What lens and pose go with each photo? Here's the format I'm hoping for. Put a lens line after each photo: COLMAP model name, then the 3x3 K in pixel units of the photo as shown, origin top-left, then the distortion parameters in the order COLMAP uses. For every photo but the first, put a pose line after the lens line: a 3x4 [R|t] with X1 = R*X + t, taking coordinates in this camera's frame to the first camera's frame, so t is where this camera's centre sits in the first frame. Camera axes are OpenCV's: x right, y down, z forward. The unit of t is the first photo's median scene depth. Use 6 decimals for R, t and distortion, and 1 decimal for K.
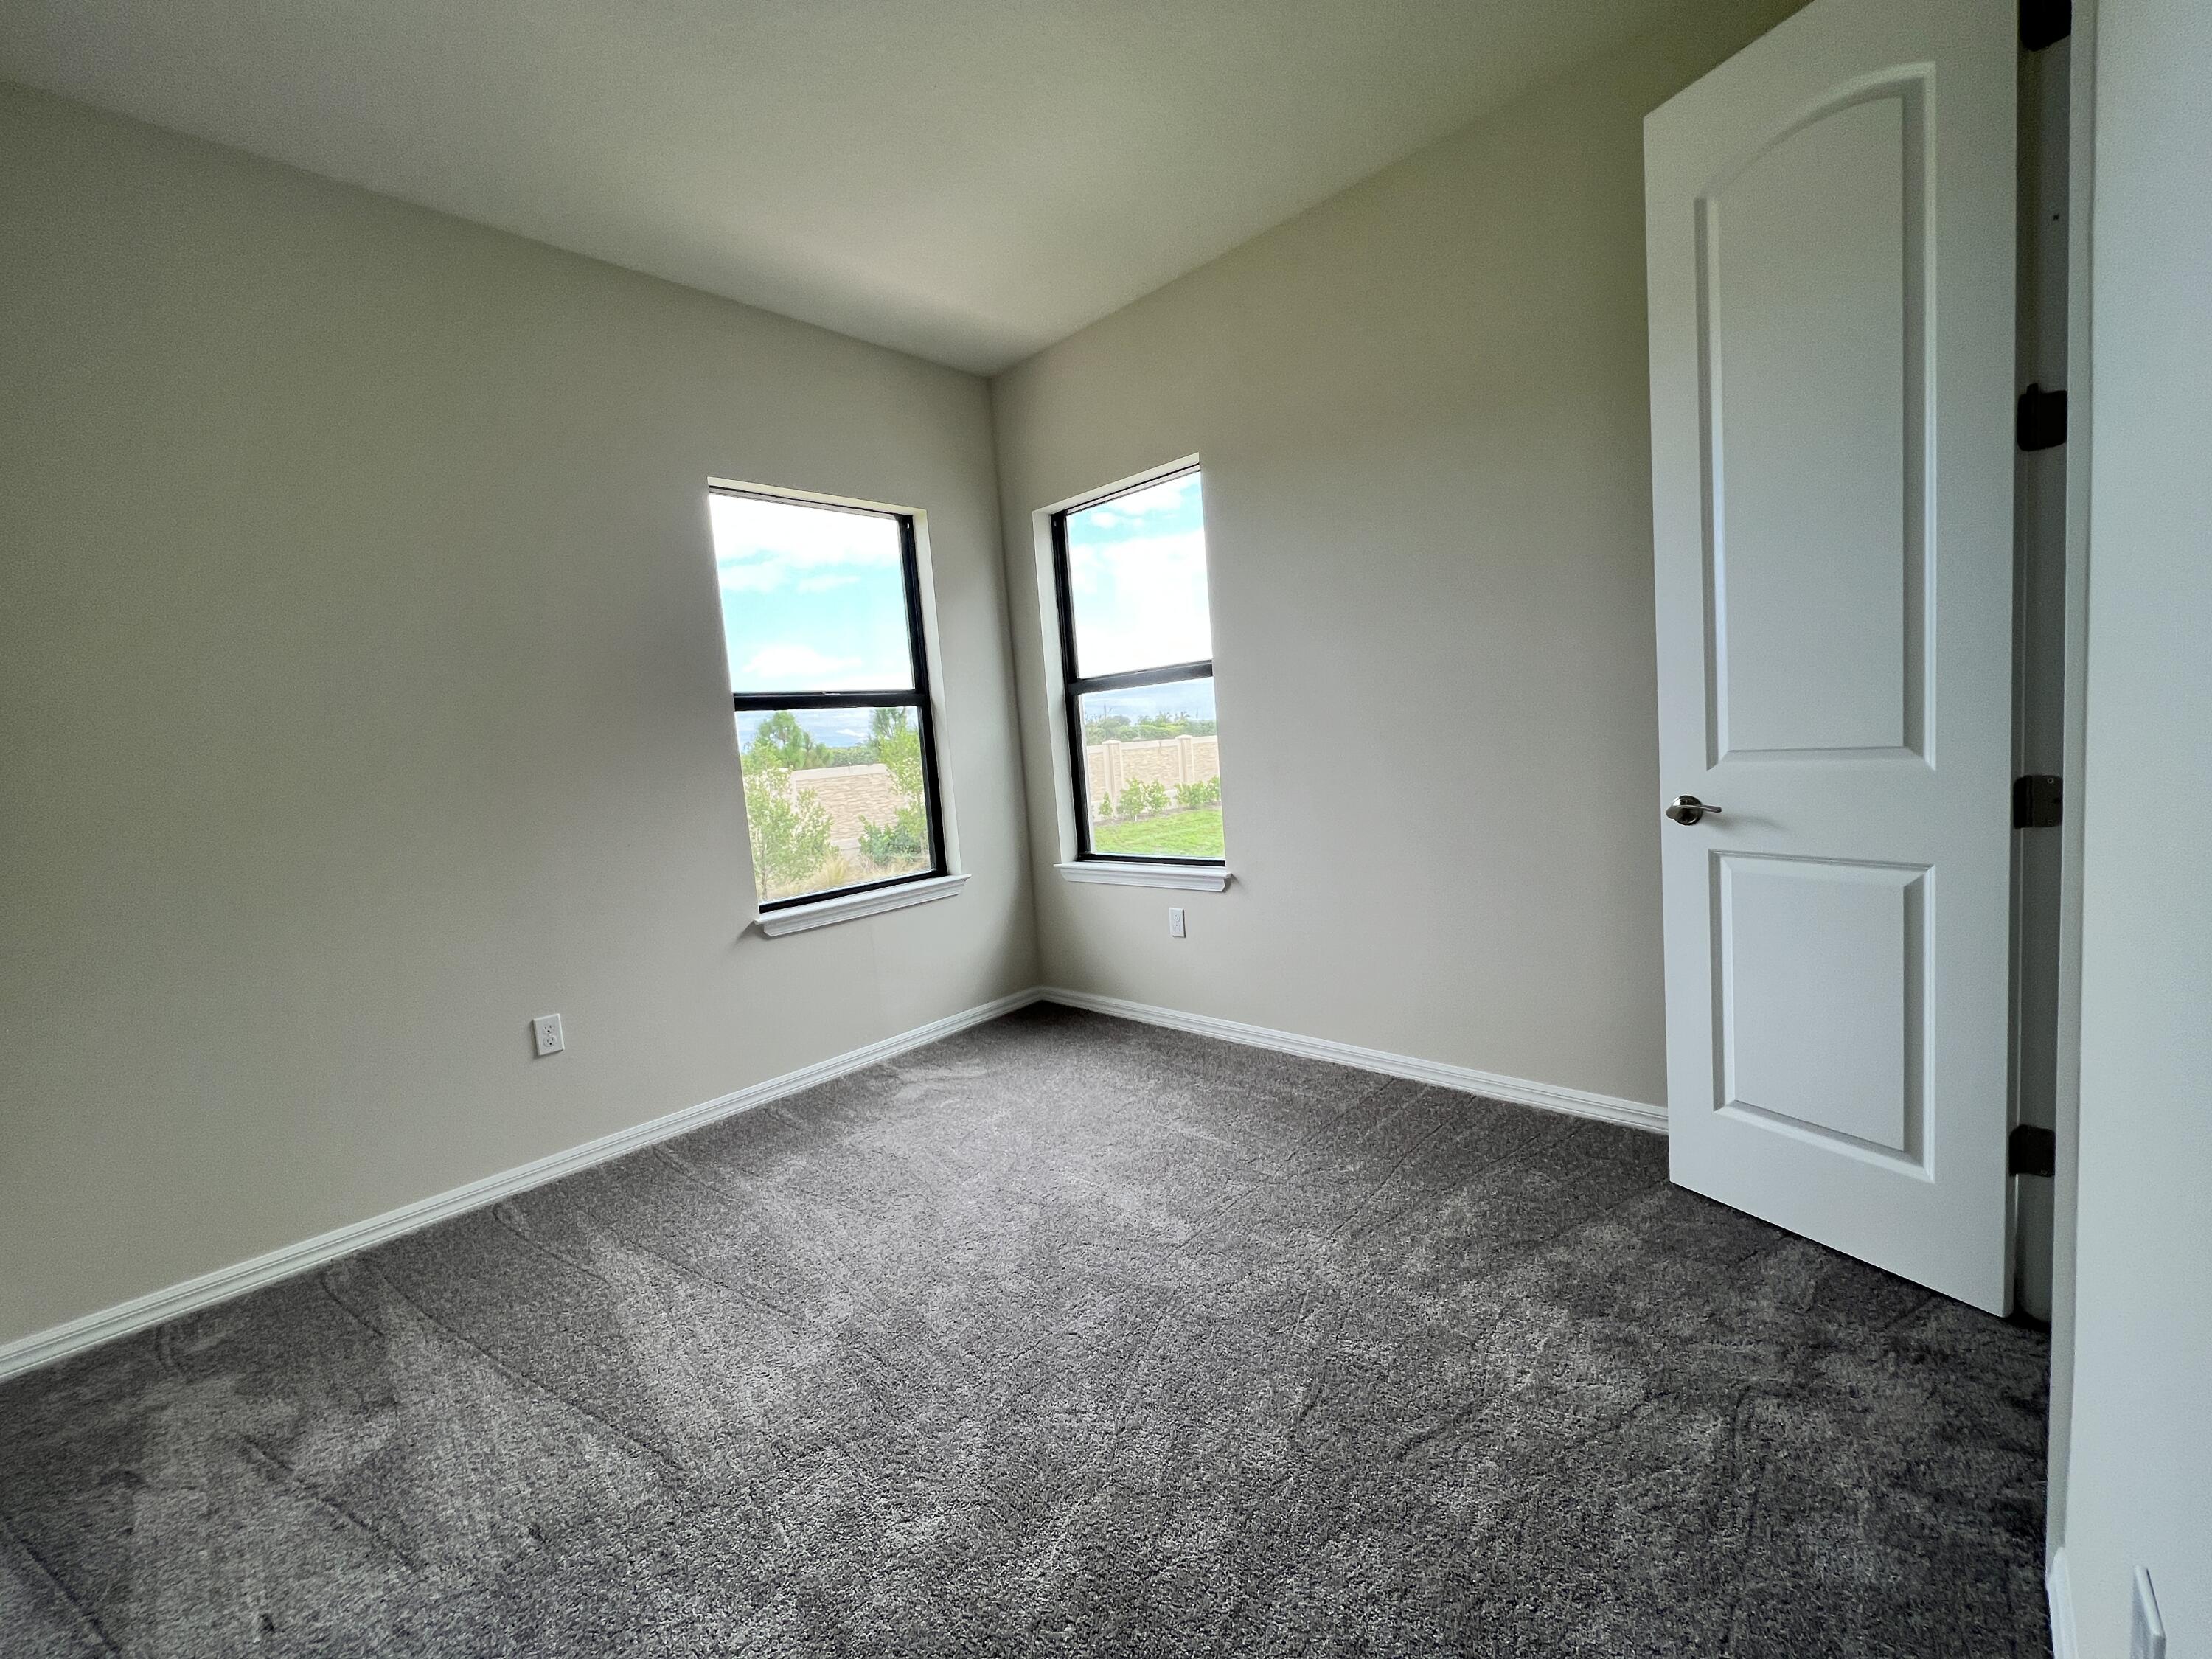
lens RADIAL K [[896.5, 0, 1106.0], [0, 896.5, 829.5], [0, 0, 1]] dist [0.000131, 0.000130]
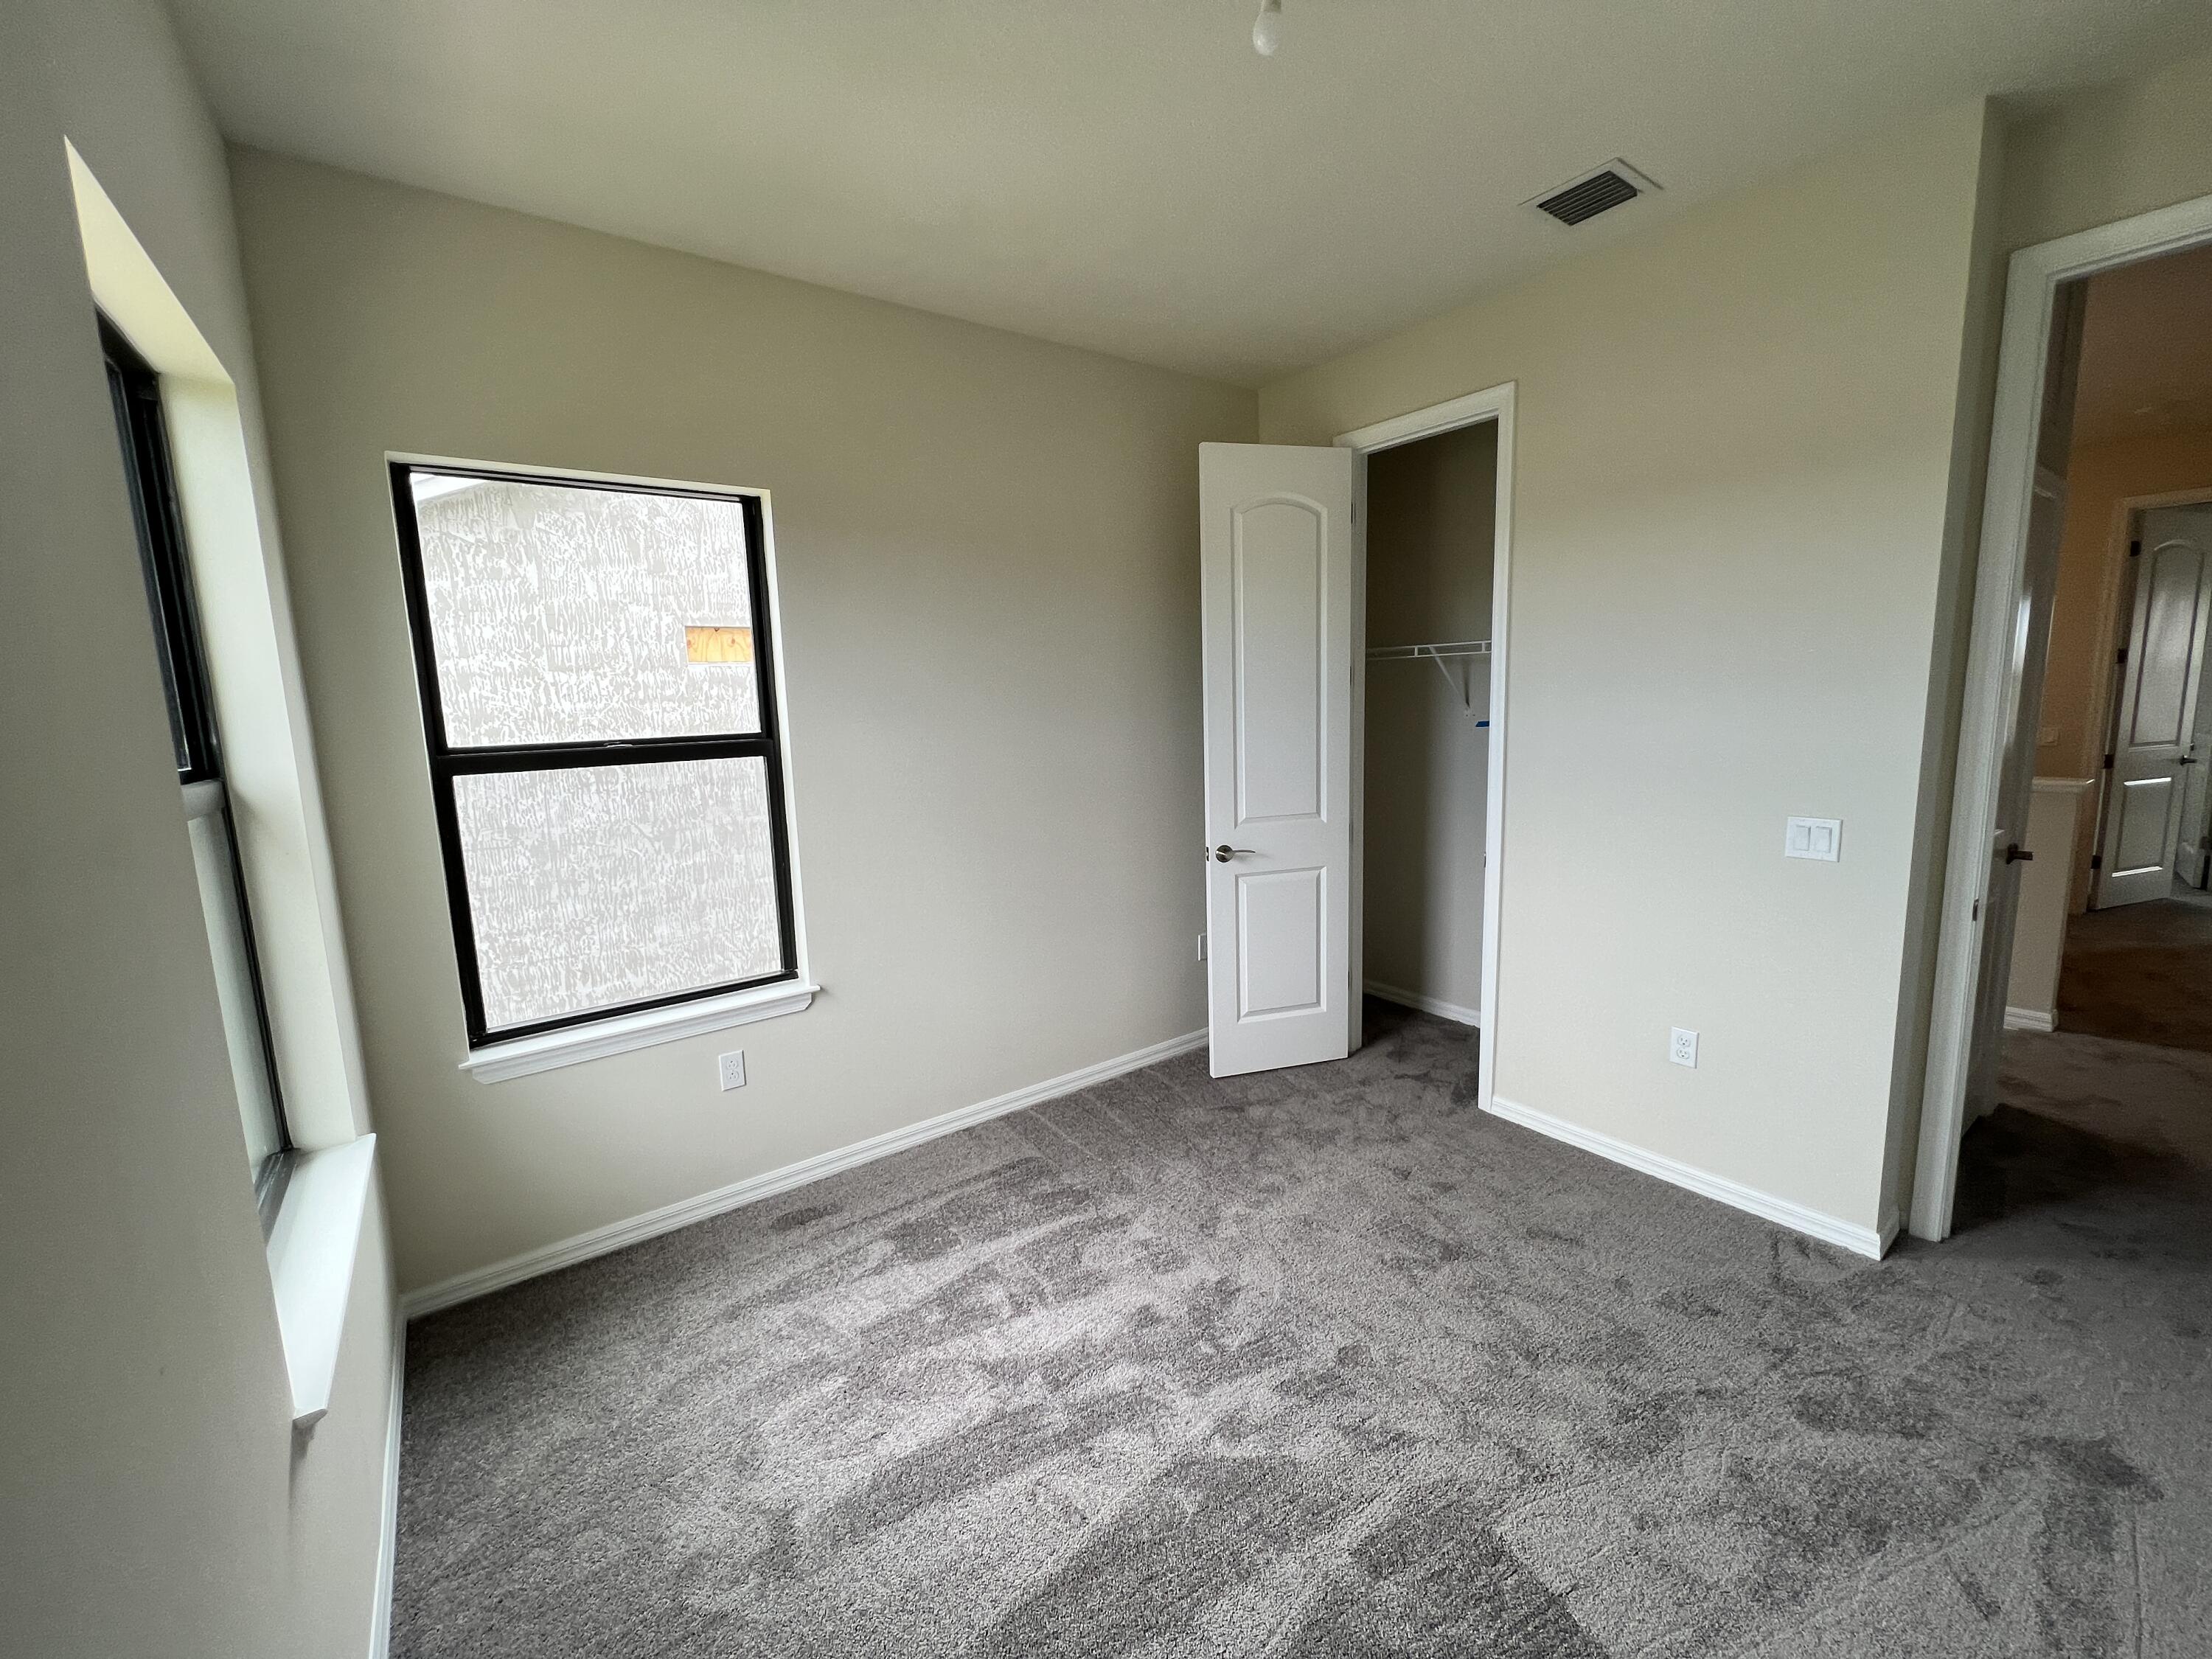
lens RADIAL K [[896.5, 0, 1106.0], [0, 896.5, 829.5], [0, 0, 1]] dist [0.000131, 0.000130]
pose [[0.174827, -0.080791, 0.981279, -1.054169], [0.116342, 0.991341, 0.060892, -0.196019], [-0.977701, 0.103519, 0.182713, 0.900981]]
